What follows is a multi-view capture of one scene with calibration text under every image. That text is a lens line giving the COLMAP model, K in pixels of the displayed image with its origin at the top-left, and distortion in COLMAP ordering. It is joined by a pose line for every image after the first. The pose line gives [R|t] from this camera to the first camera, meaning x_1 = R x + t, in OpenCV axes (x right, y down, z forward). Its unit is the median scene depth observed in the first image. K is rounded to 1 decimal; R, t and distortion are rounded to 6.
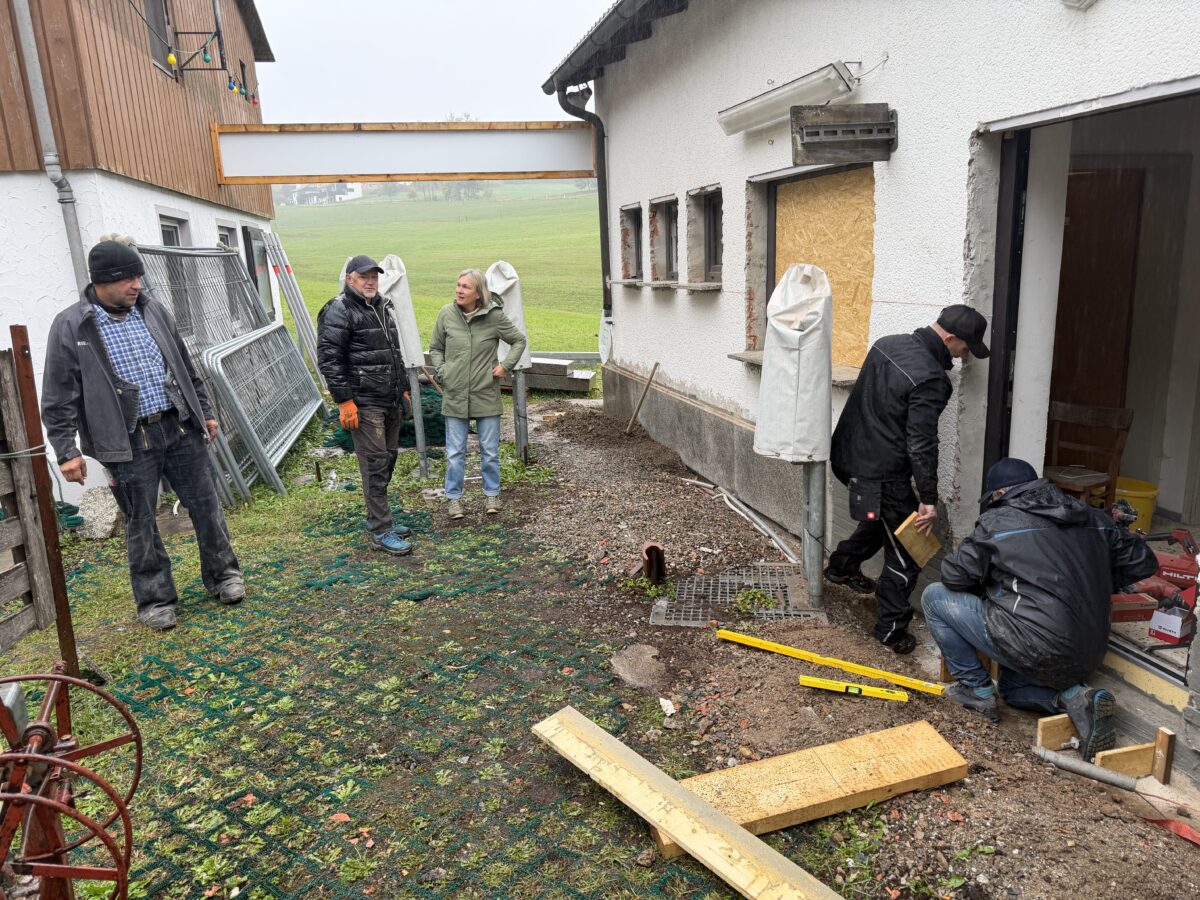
lens RADIAL K [[826.1, 0, 606.2], [0, 826.1, 455.6], [0, 0, 1]] dist [0.097796, -0.135058]
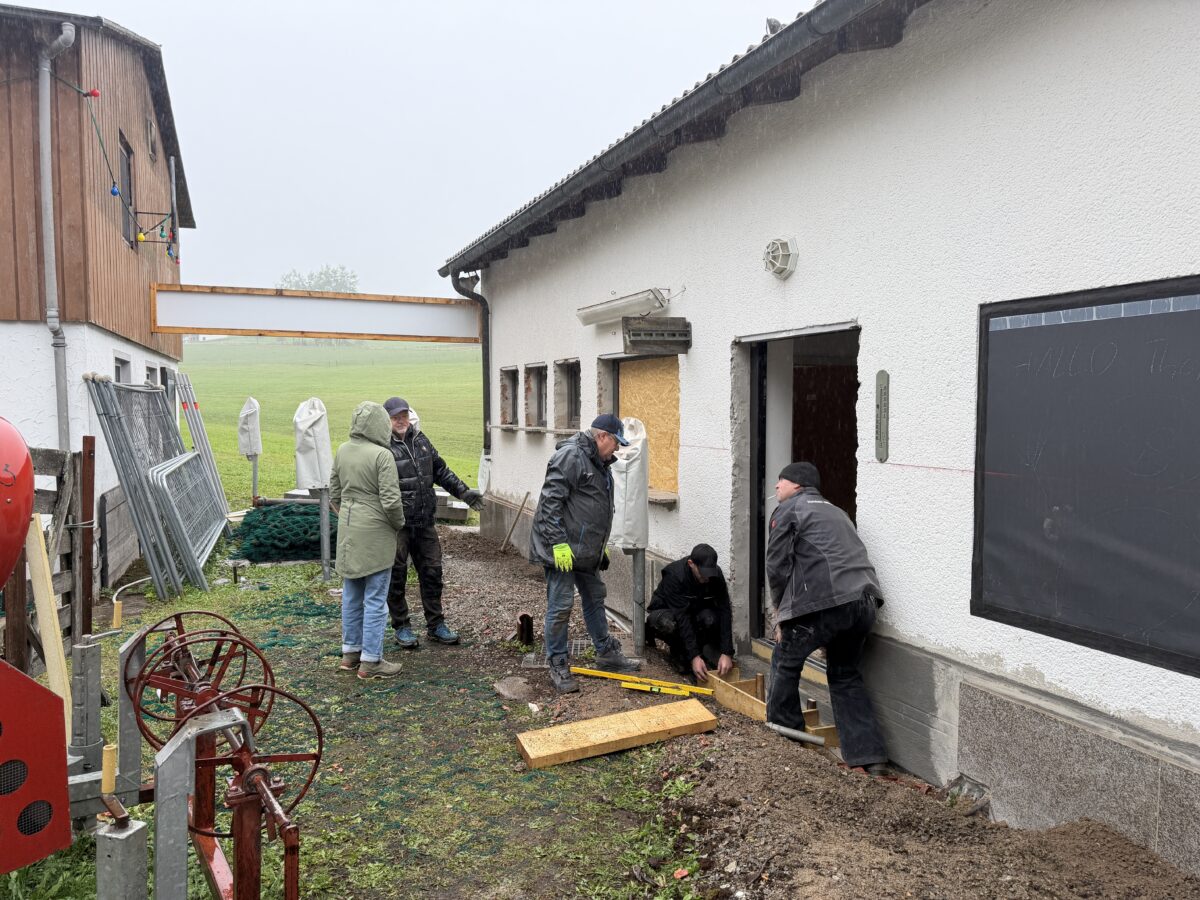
lens RADIAL K [[826.1, 0, 606.2], [0, 826.1, 455.6], [0, 0, 1]] dist [0.097796, -0.135058]
pose [[0.986995, 0.033614, 0.157200, -0.028594], [-0.005253, 0.984116, -0.177450, 0.077616], [-0.160668, 0.174316, 0.971494, -0.324848]]
